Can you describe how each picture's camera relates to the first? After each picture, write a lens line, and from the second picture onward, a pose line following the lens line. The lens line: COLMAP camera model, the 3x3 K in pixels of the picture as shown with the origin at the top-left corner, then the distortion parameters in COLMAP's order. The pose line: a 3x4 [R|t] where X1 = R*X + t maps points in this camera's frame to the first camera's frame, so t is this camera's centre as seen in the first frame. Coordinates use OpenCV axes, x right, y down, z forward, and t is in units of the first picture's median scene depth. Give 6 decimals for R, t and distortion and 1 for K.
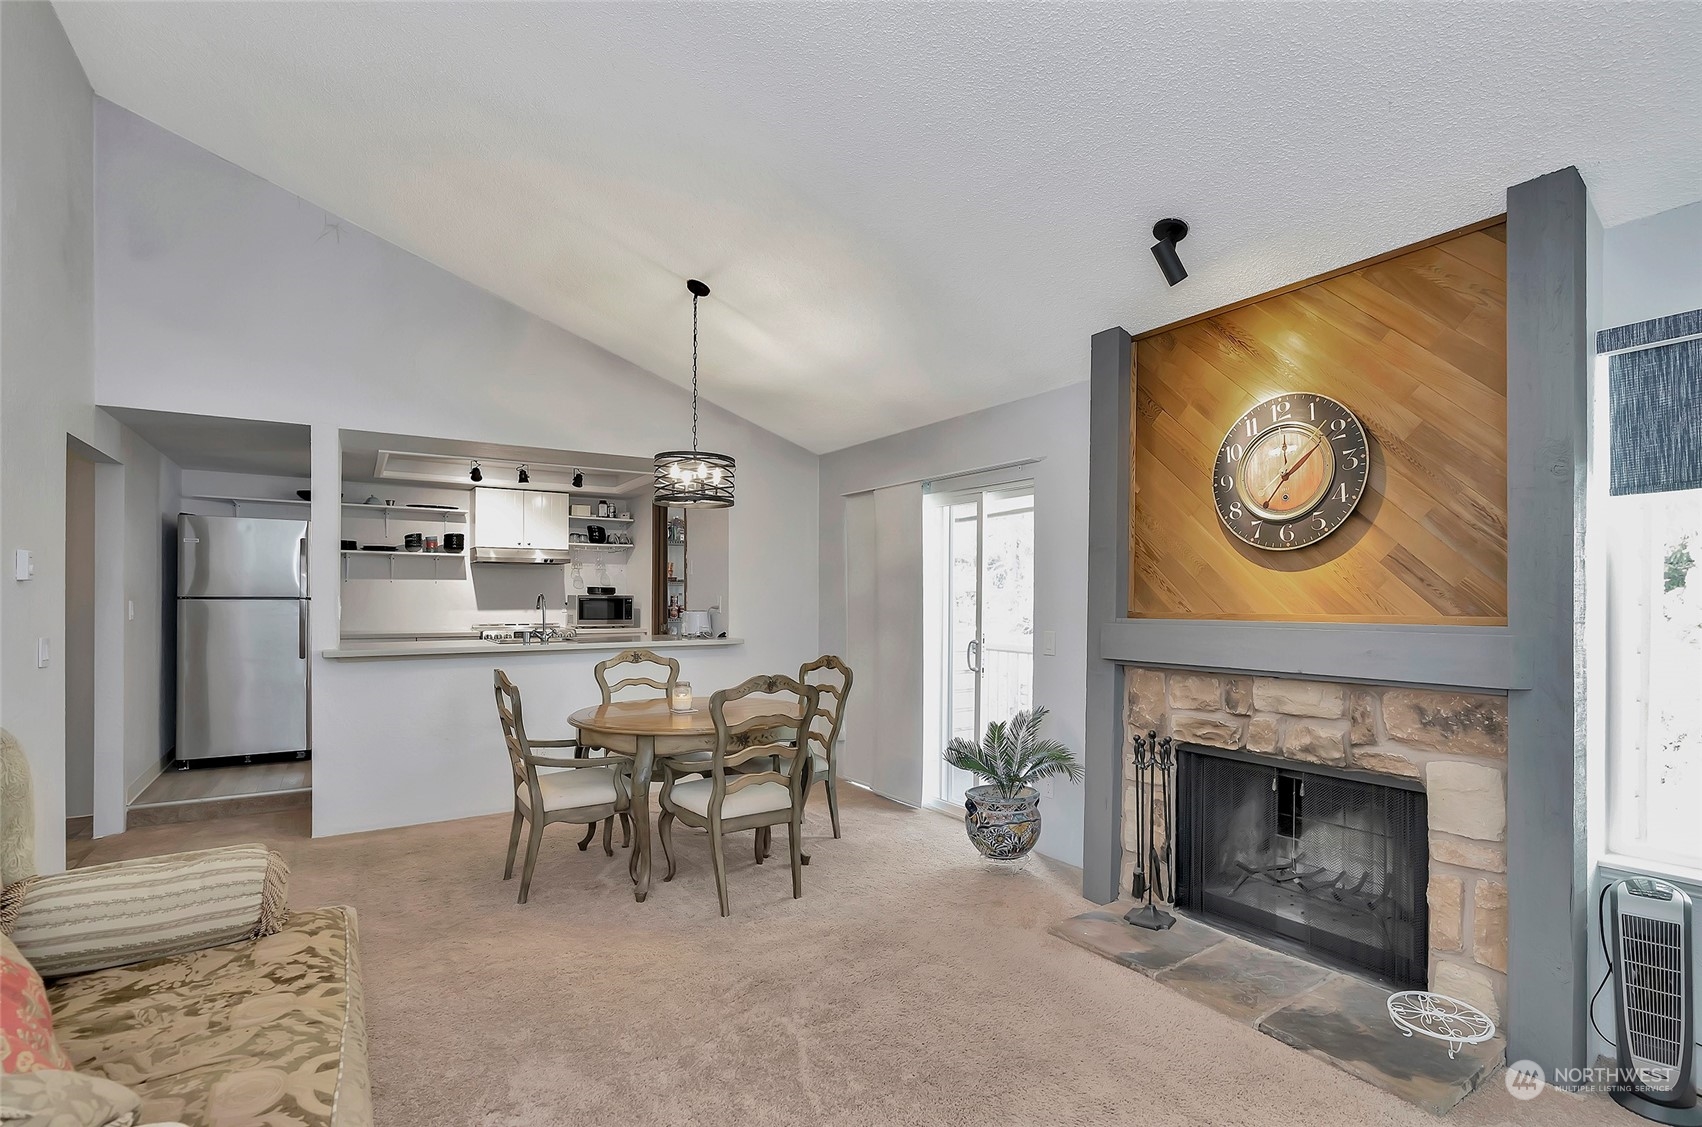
lens RADIAL K [[776.4, 0, 858.9], [0, 776.4, 605.9], [0, 0, 1]] dist [-0.019199, 0.006020]
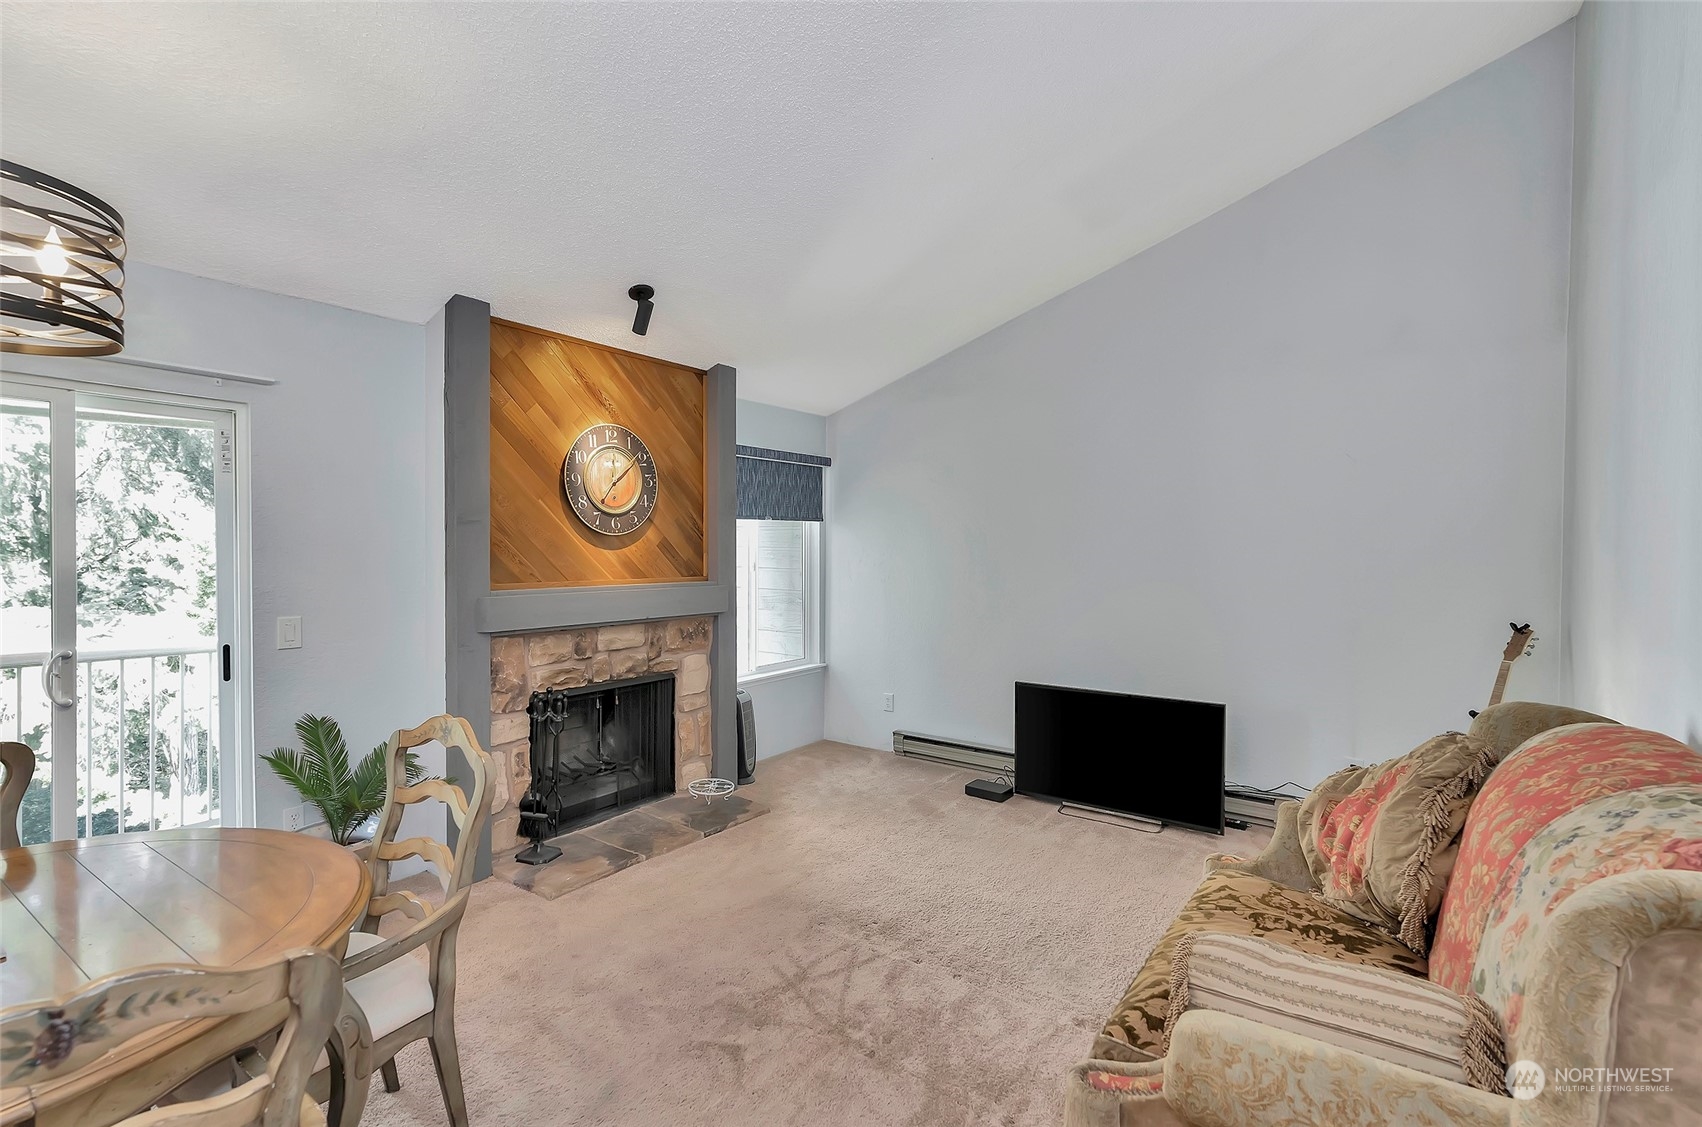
lens RADIAL K [[776.4, 0, 854.3], [0, 776.4, 563.4], [0, 0, 1]] dist [-0.019199, 0.006020]
pose [[-0.355389, -0.025717, 0.934365, -0.736809], [-0.003205, 0.999649, 0.026295, -0.046246], [-0.934713, 0.006350, -0.355346, 0.859036]]
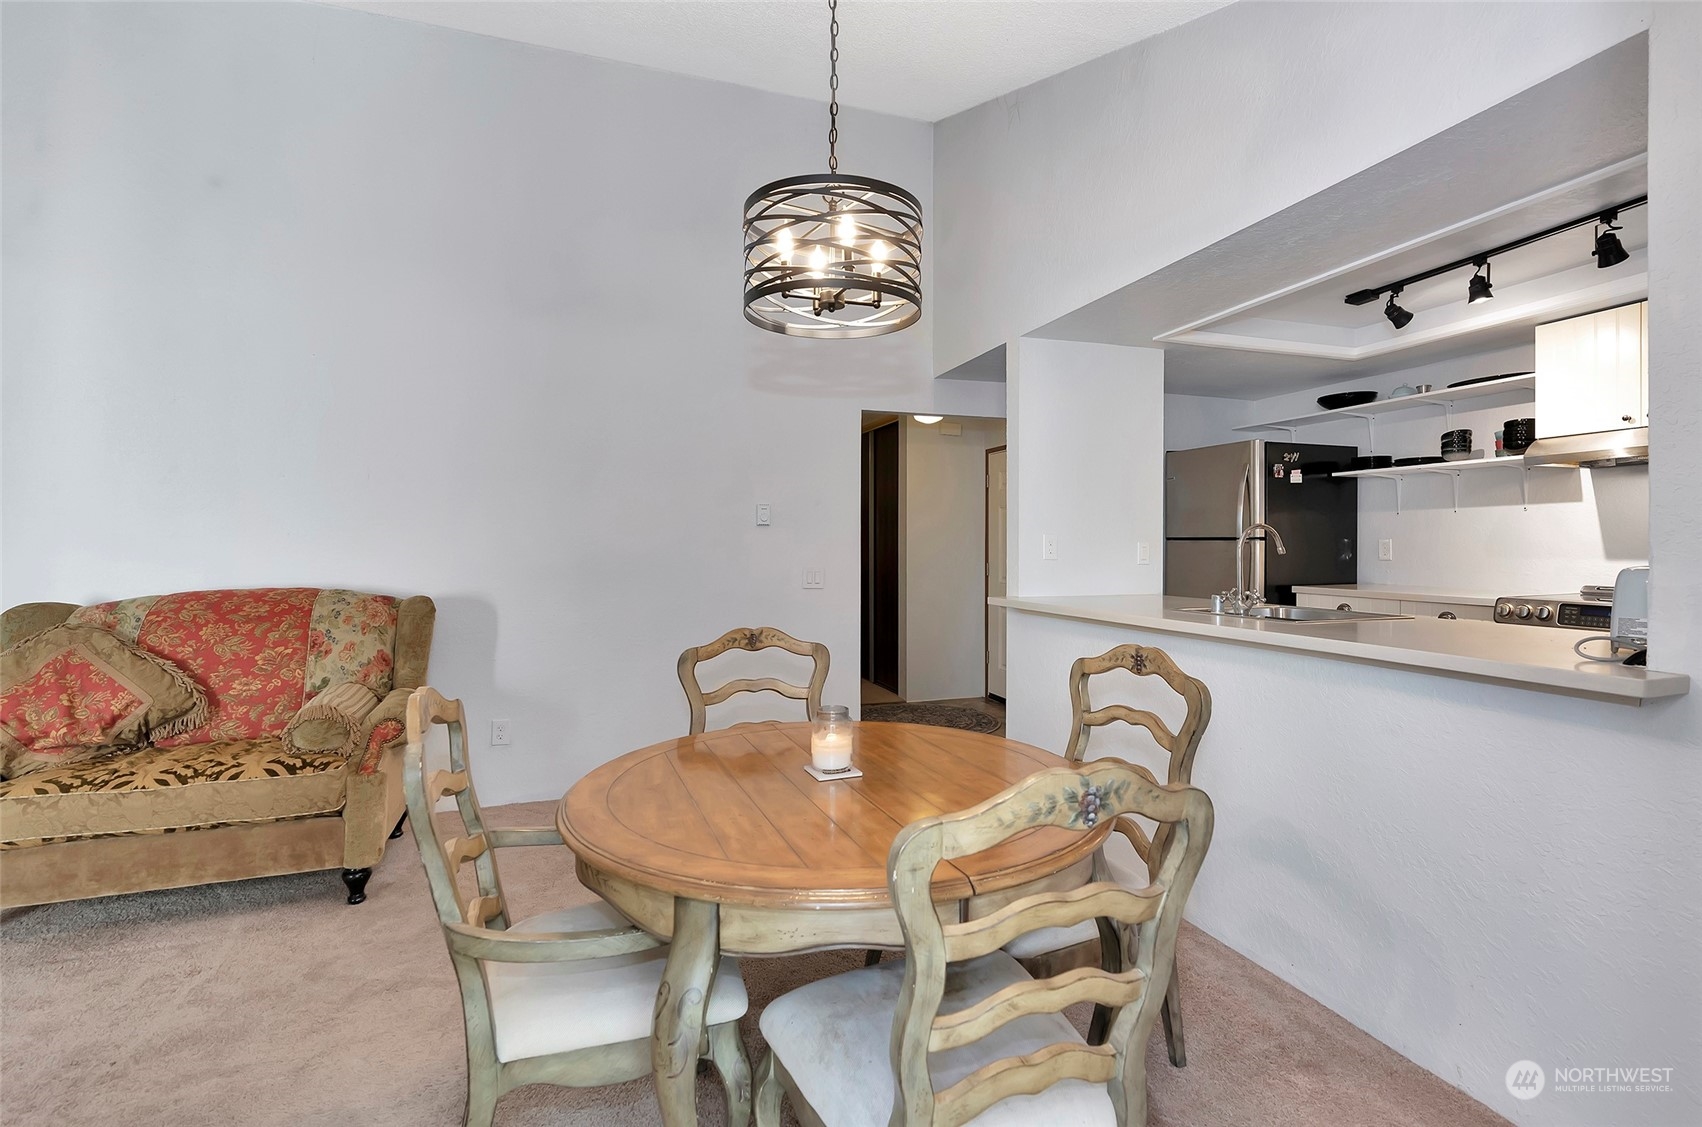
lens RADIAL K [[776.4, 0, 885.5], [0, 776.4, 543.8], [0, 0, 1]] dist [-0.019199, 0.006020]
pose [[-0.220489, -0.002309, -0.975387, 0.229954], [-0.007662, 0.999970, -0.000636, 0.001229], [0.975359, 0.007333, -0.220500, 1.277026]]
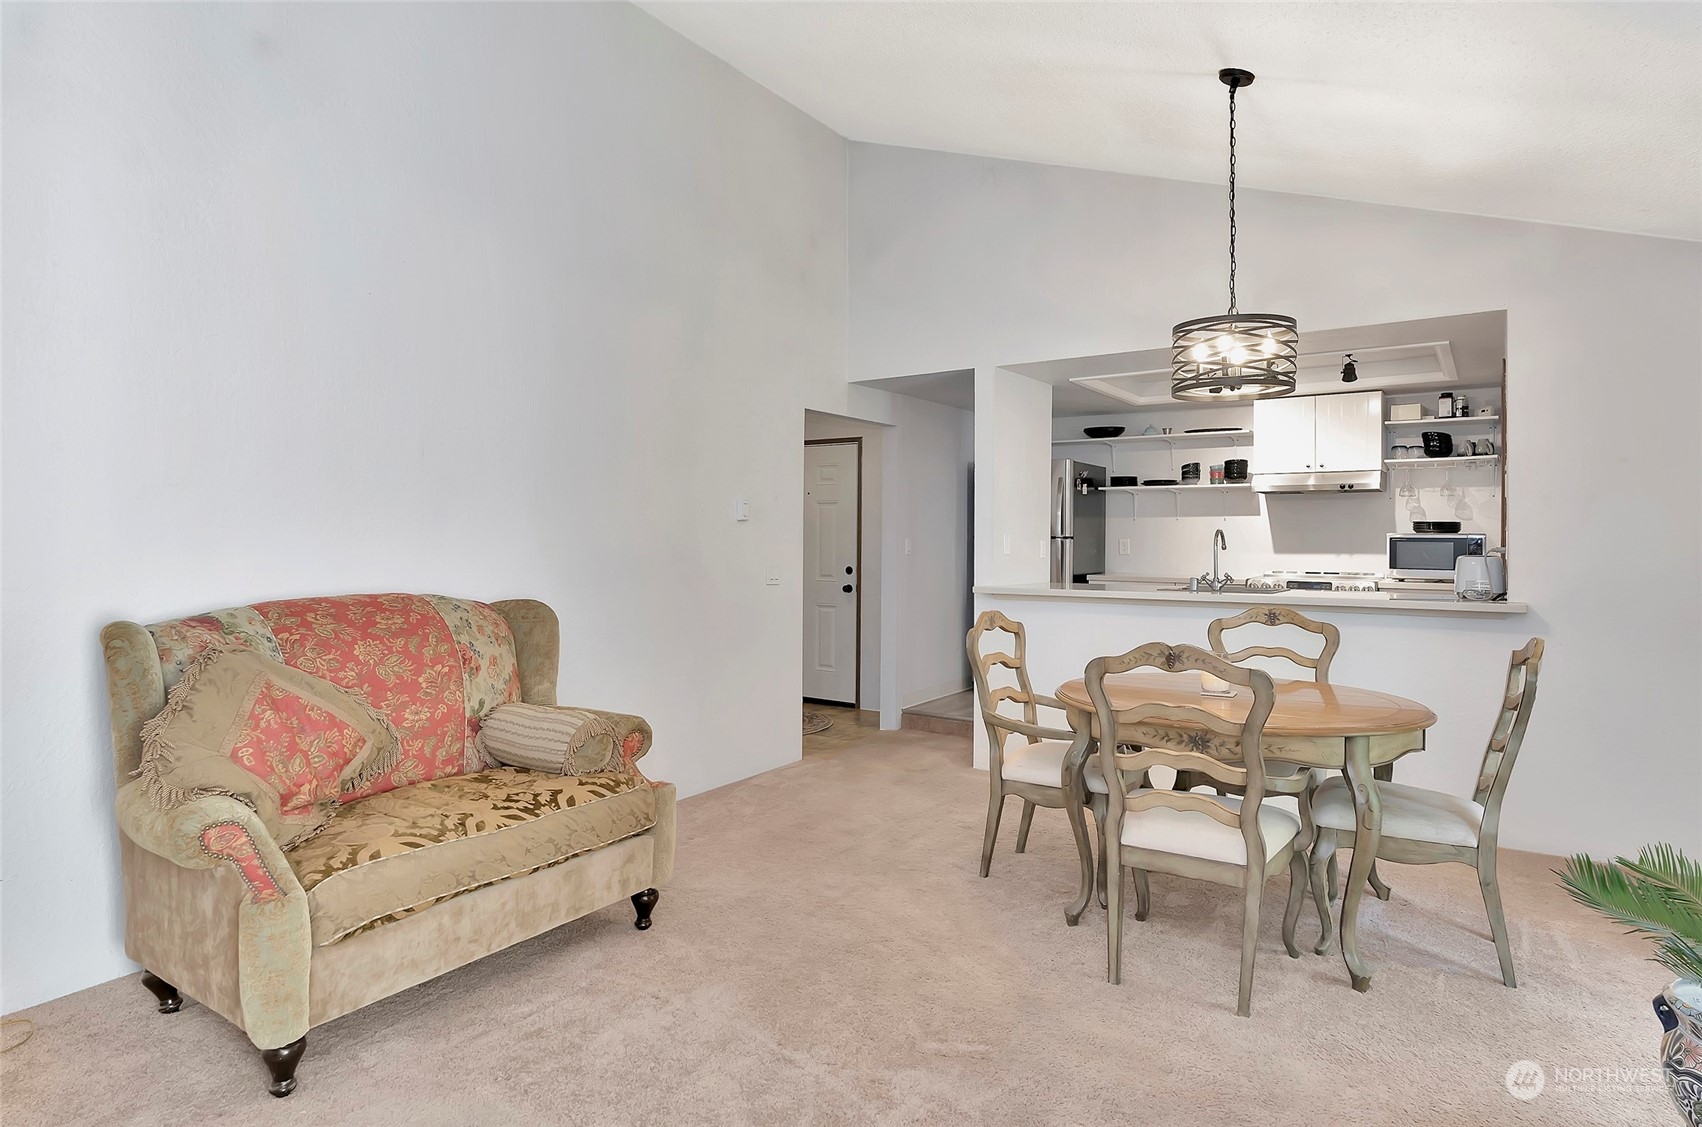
lens RADIAL K [[955.9, 0, 817.4], [0, 955.9, 533.0], [0, 0, 1]] dist [-0.006953, -0.001257]
pose [[0.377077, -0.008137, -0.926146, 0.480295], [-0.013012, 0.999816, -0.014082, 0.009721], [0.926091, 0.017361, 0.376902, 0.384621]]
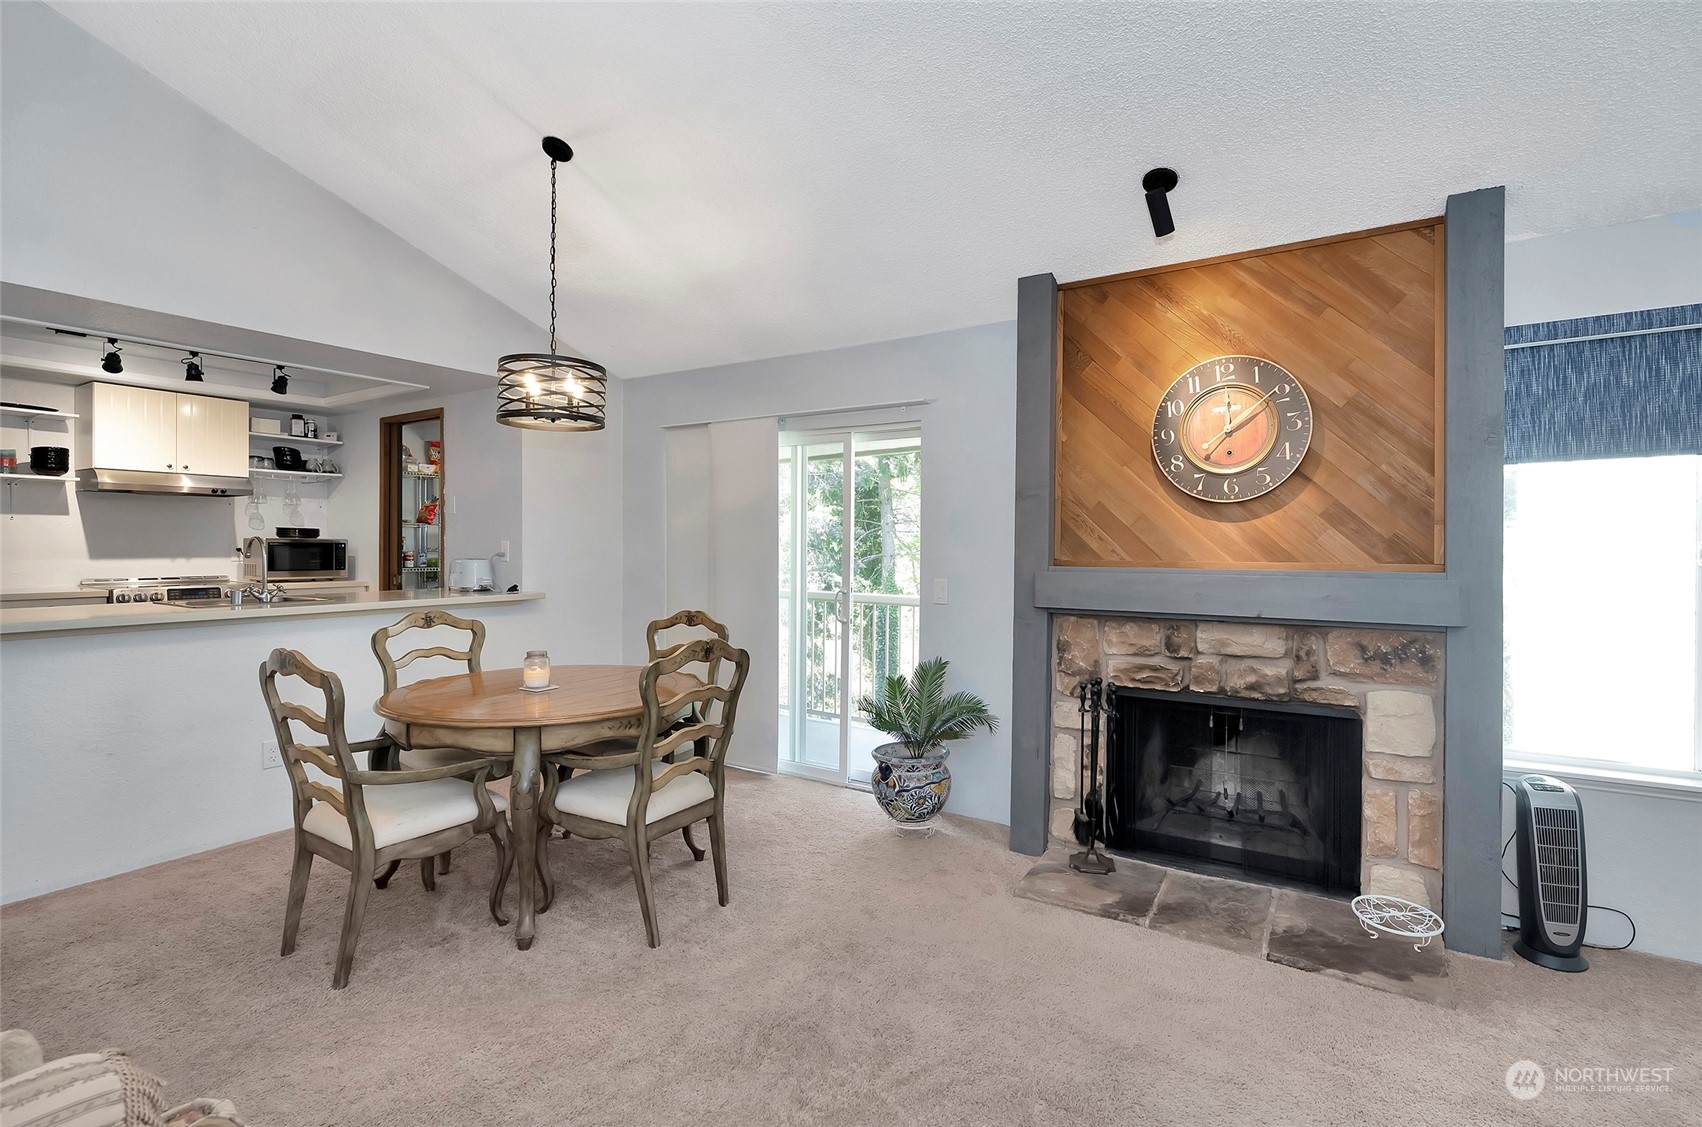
lens RADIAL K [[776.4, 0, 861.4], [0, 776.4, 554.6], [0, 0, 1]] dist [-0.019199, 0.006020]
pose [[0.914607, -0.001031, 0.404342, -0.271716], [-0.000514, 0.999993, 0.003711, -0.002485], [-0.404343, -0.003602, 0.914600, 0.177713]]
